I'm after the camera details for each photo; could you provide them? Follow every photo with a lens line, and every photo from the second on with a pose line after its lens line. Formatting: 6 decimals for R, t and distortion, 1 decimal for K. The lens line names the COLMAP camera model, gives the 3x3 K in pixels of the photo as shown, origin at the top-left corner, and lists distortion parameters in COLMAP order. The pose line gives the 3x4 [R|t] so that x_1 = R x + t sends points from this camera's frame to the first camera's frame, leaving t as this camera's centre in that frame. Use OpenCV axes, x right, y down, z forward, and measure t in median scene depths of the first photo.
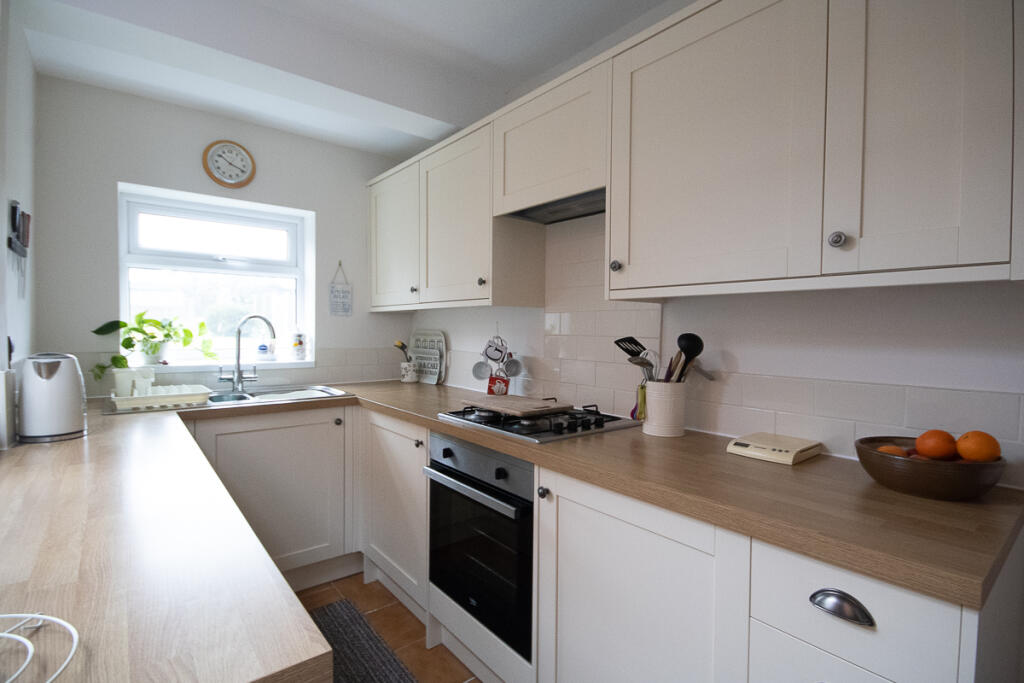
lens RADIAL K [[498.0, 0, 512.0], [0, 498.0, 341.5], [0, 0, 1]] dist [-0.000026, -0.000406]
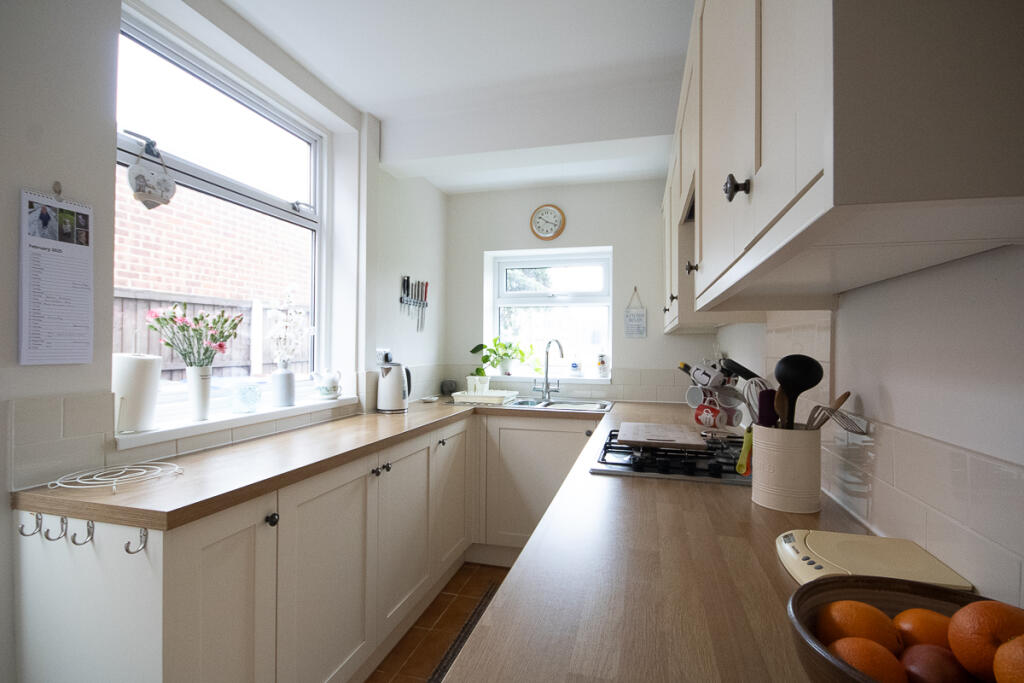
lens RADIAL K [[488.9, 0, 512.0], [0, 488.9, 341.5], [0, 0, 1]] dist [-0.000687, -0.000019]
pose [[0.590597, -0.013113, -0.806860, 0.398294], [-0.026122, 0.999033, -0.035357, -0.000121], [0.806544, 0.041958, 0.589683, 0.195616]]
